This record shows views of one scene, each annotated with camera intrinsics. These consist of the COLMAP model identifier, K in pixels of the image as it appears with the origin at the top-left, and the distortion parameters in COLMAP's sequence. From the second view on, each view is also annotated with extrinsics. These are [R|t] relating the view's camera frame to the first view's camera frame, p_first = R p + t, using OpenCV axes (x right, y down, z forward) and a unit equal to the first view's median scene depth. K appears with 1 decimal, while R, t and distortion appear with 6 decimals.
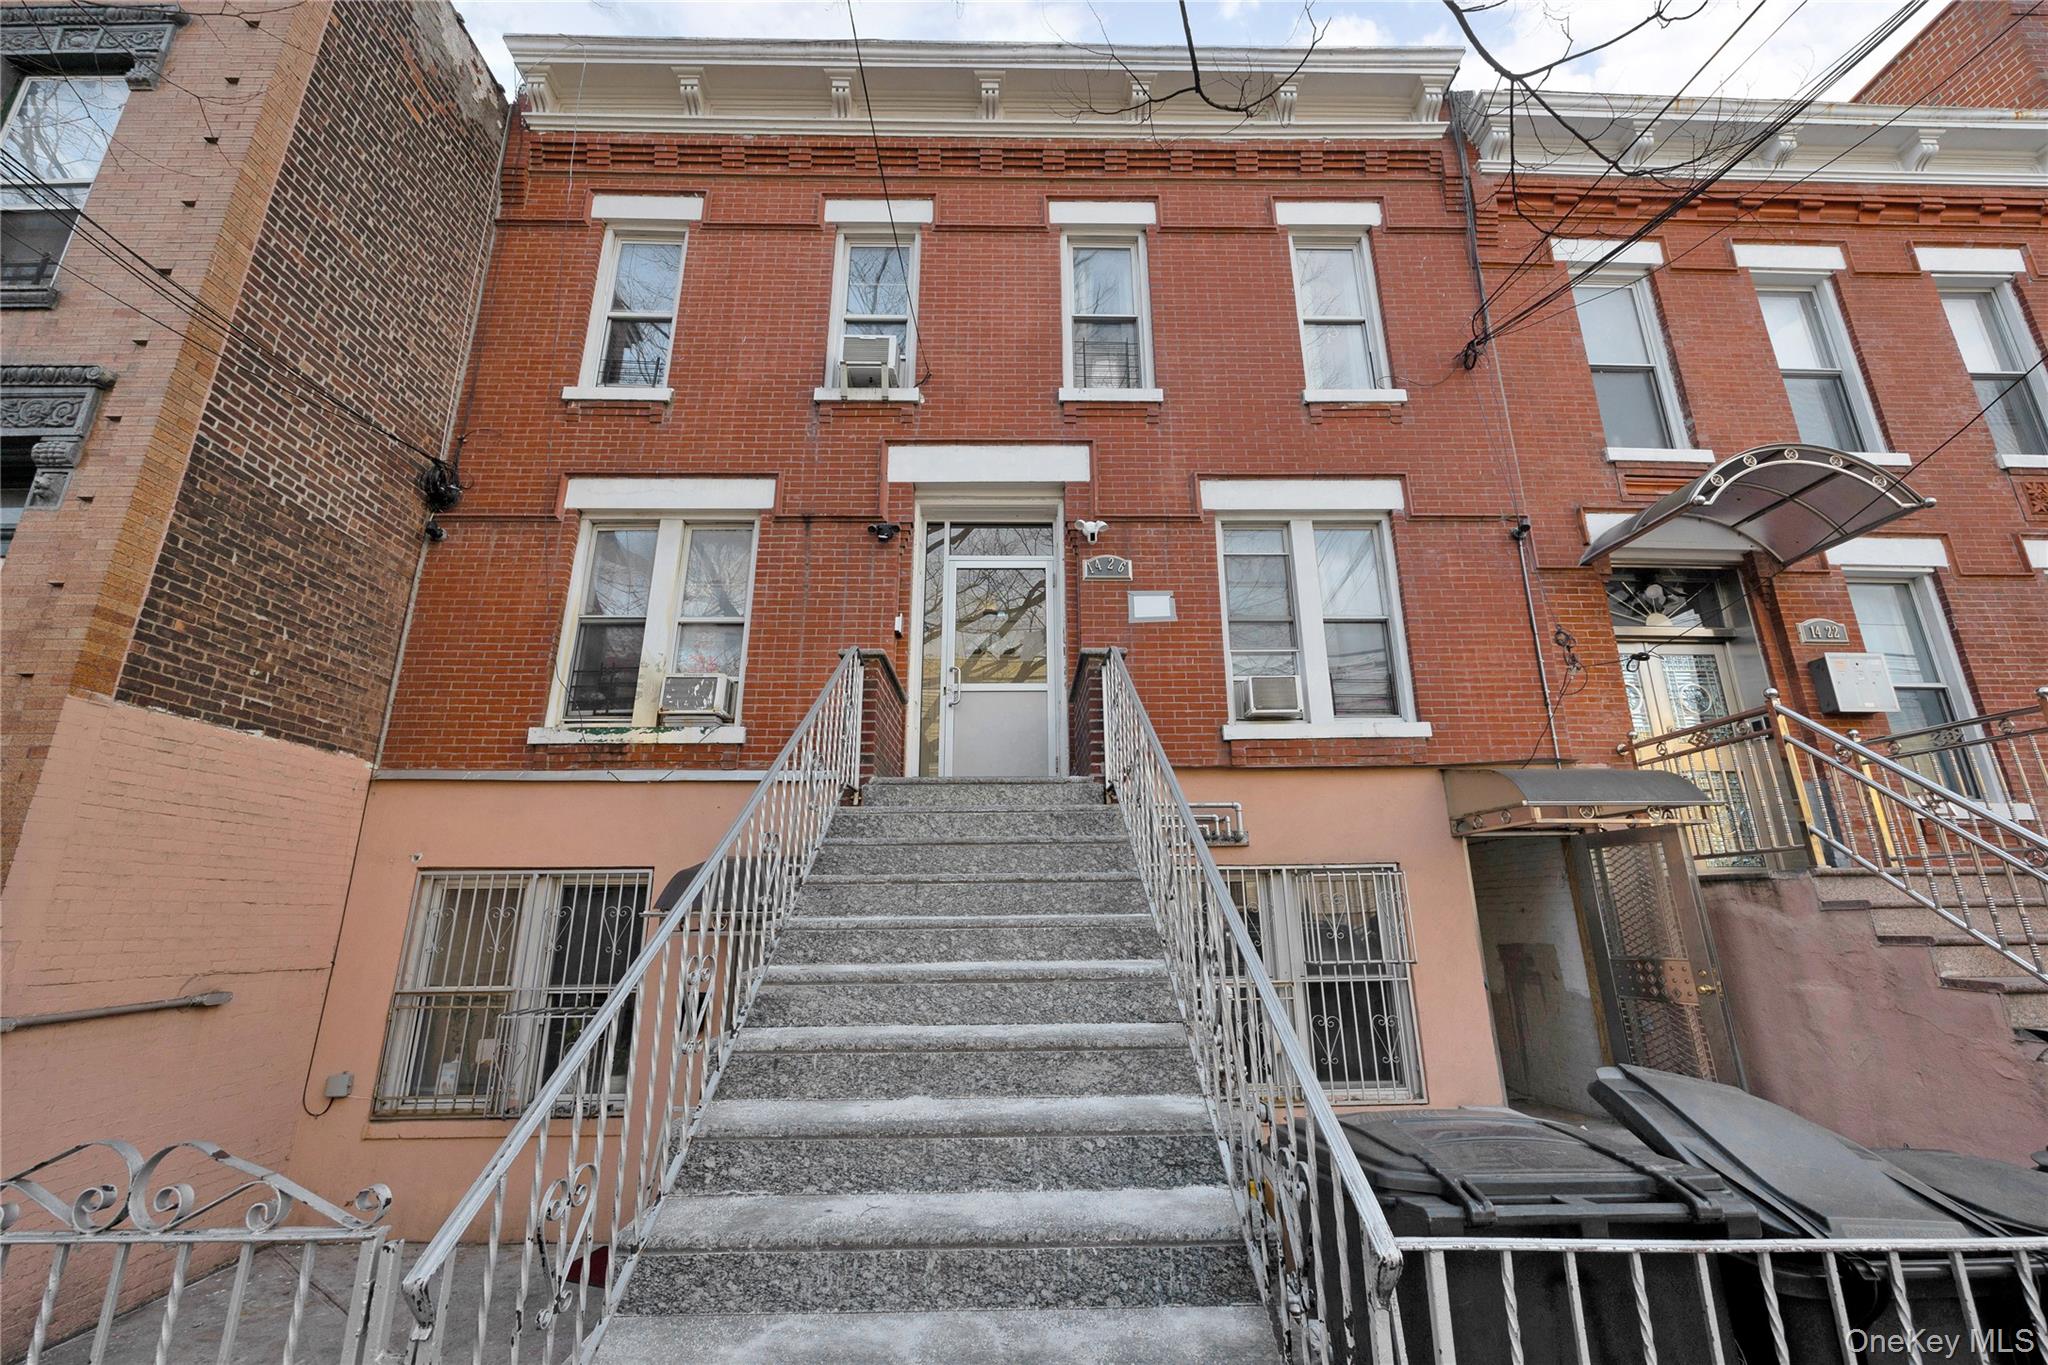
lens RADIAL K [[823.6, 0, 1028.7], [0, 823.6, 679.1], [0, 0, 1]] dist [-0.002373, -0.000089]
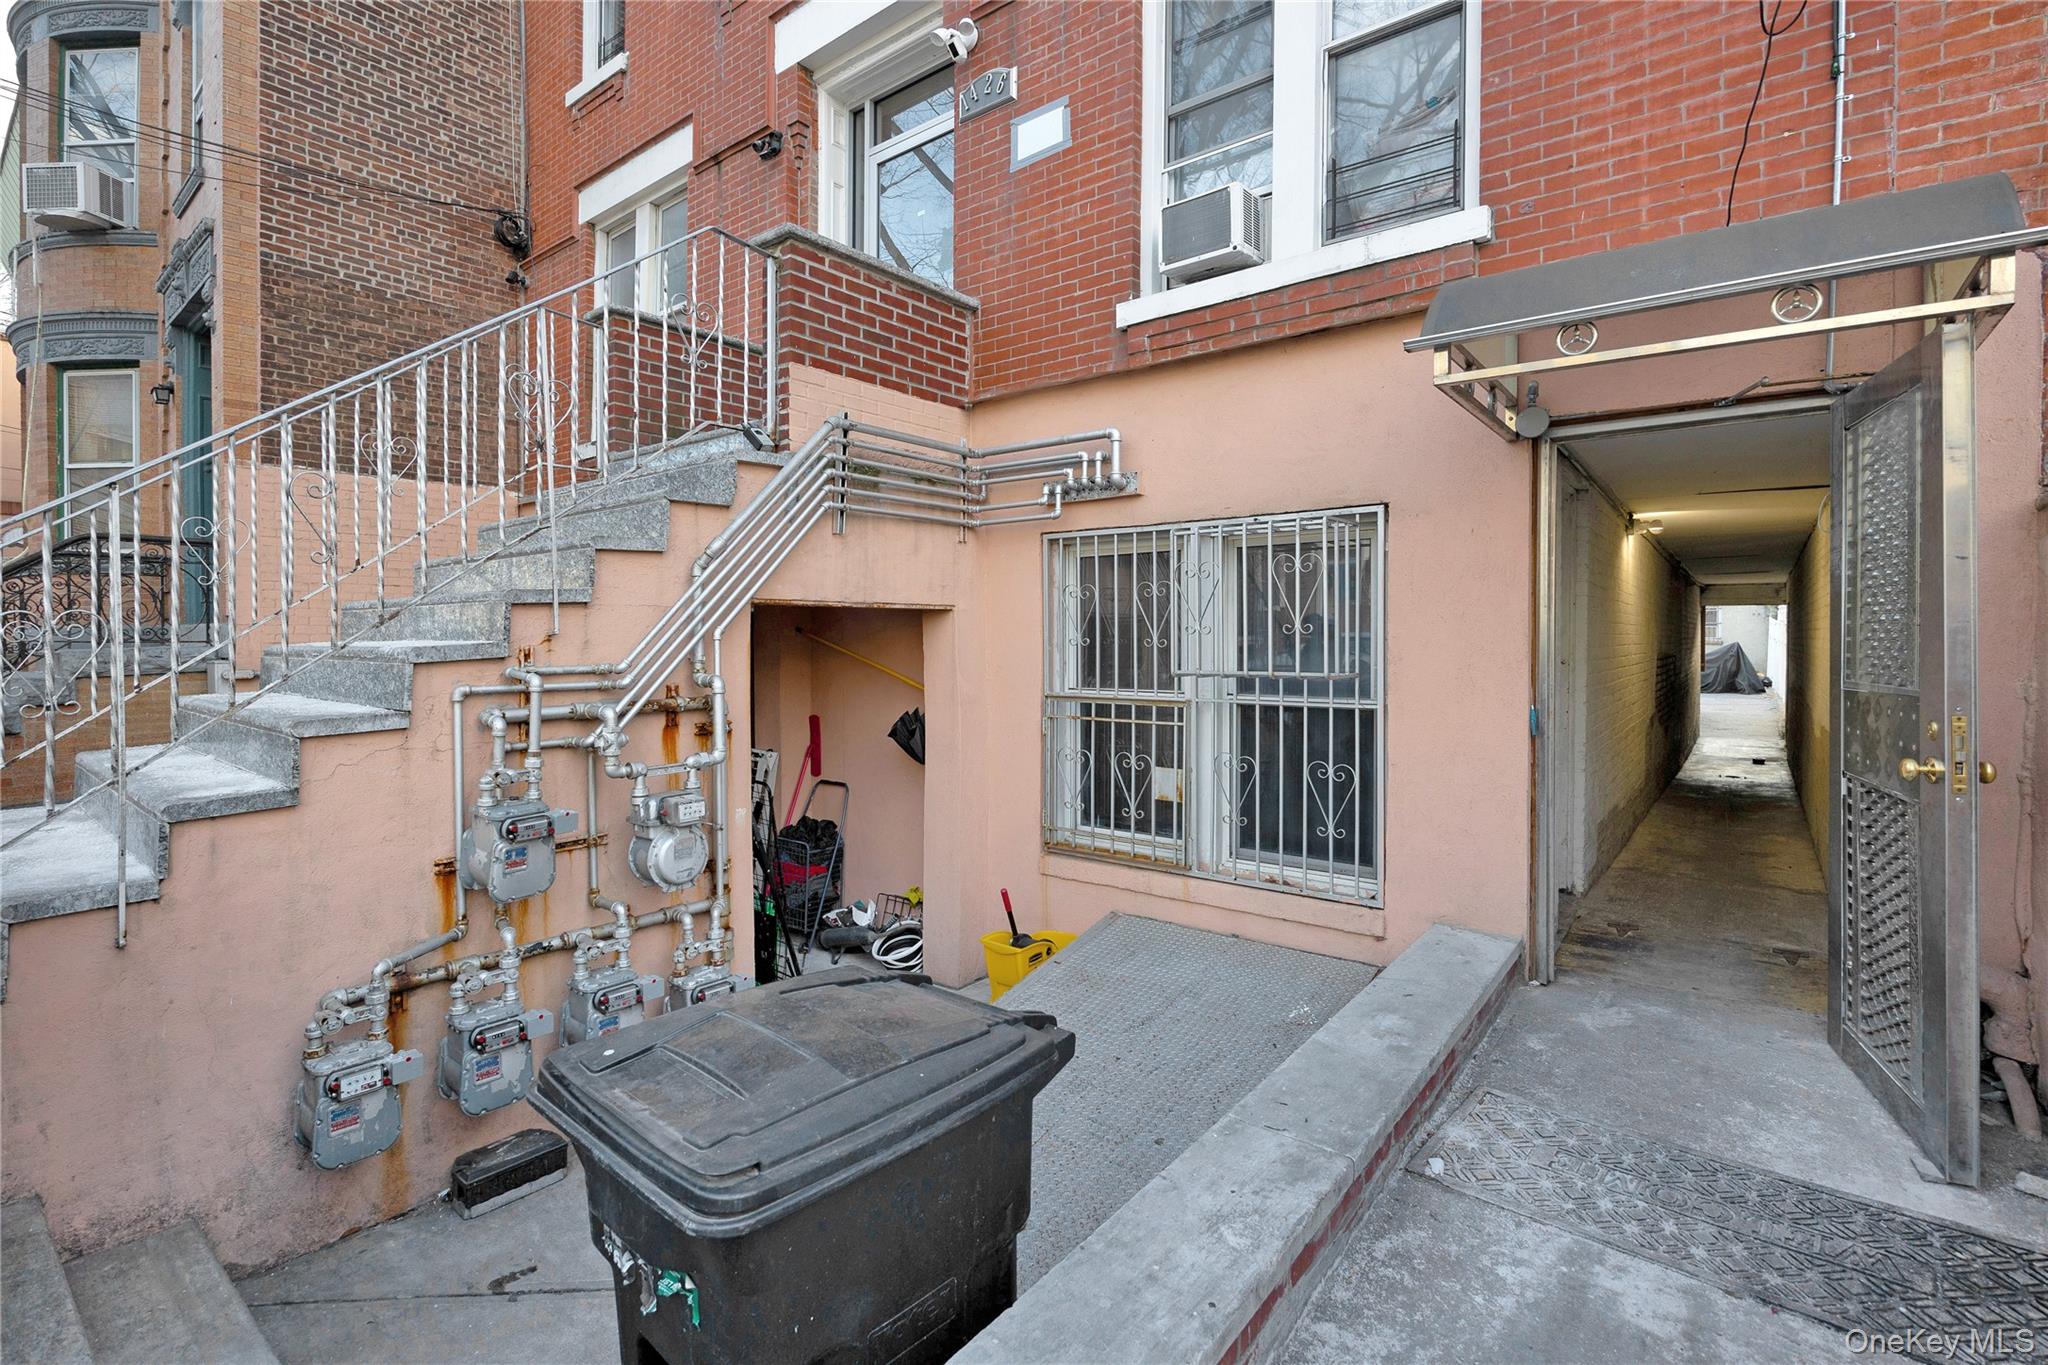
lens RADIAL K [[939.0, 0, 997.8], [0, 939.0, 648.5], [0, 0, 1]] dist [-0.015656, 0.000570]
pose [[0.765572, 0.016154, -0.643148, 0.627912], [0.173524, 0.957451, 0.230603, 0.126118], [0.619507, -0.288145, 0.730194, 0.361871]]
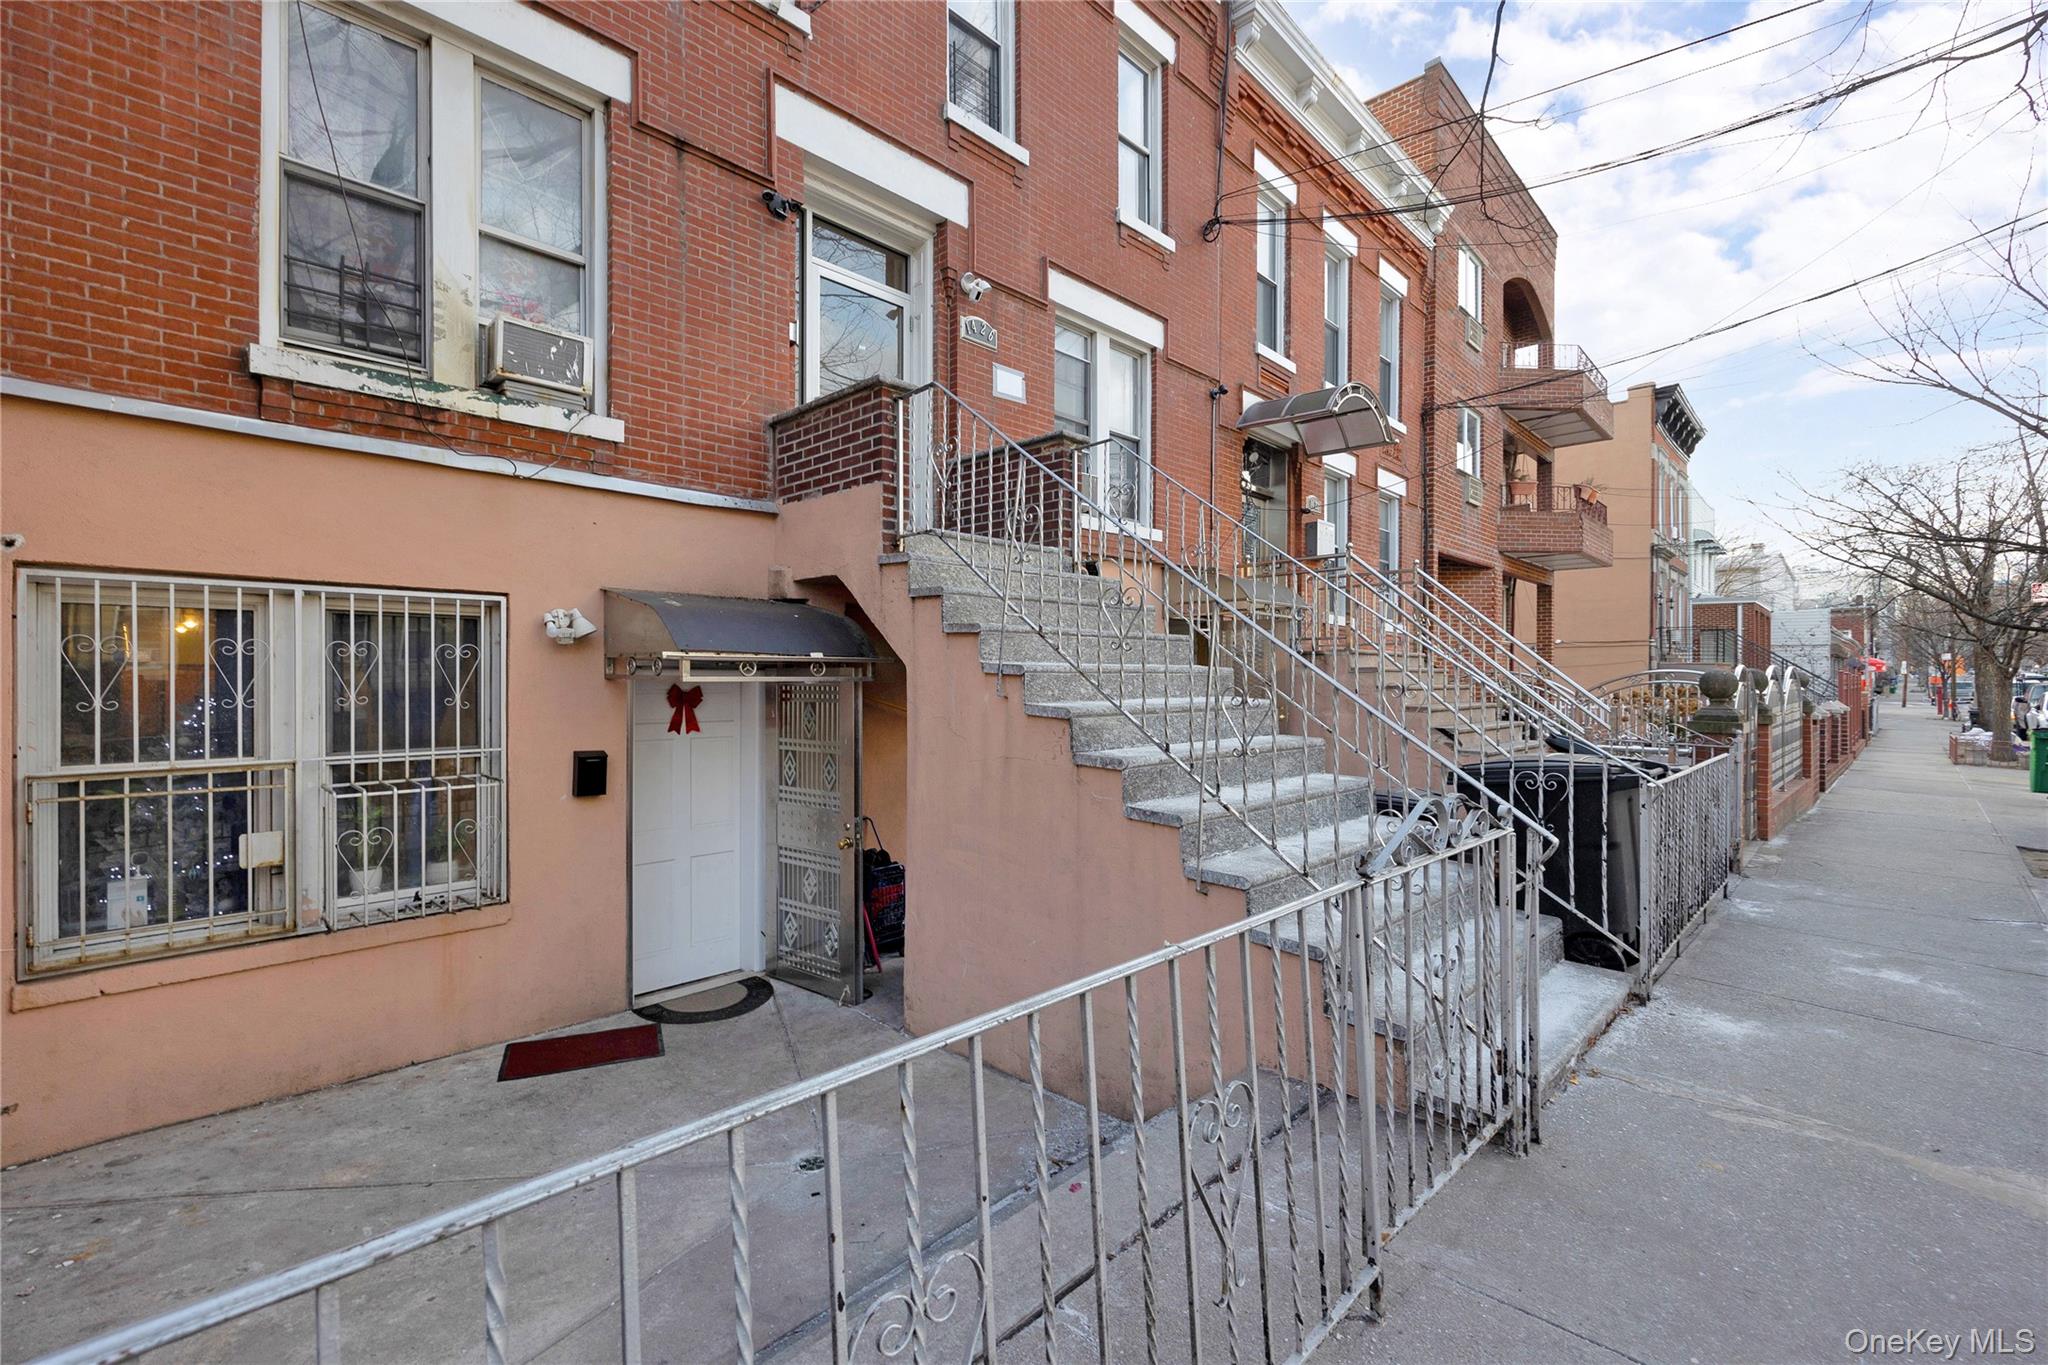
lens RADIAL K [[893.7, 0, 1028.6], [0, 893.7, 680.8], [0, 0, 1]] dist [0.005641, -0.000072]
pose [[0.703868, 0.008507, 0.710280, -0.668229], [-0.203915, 0.960261, 0.190573, 0.054694], [-0.680433, -0.278975, 0.677632, 0.120805]]
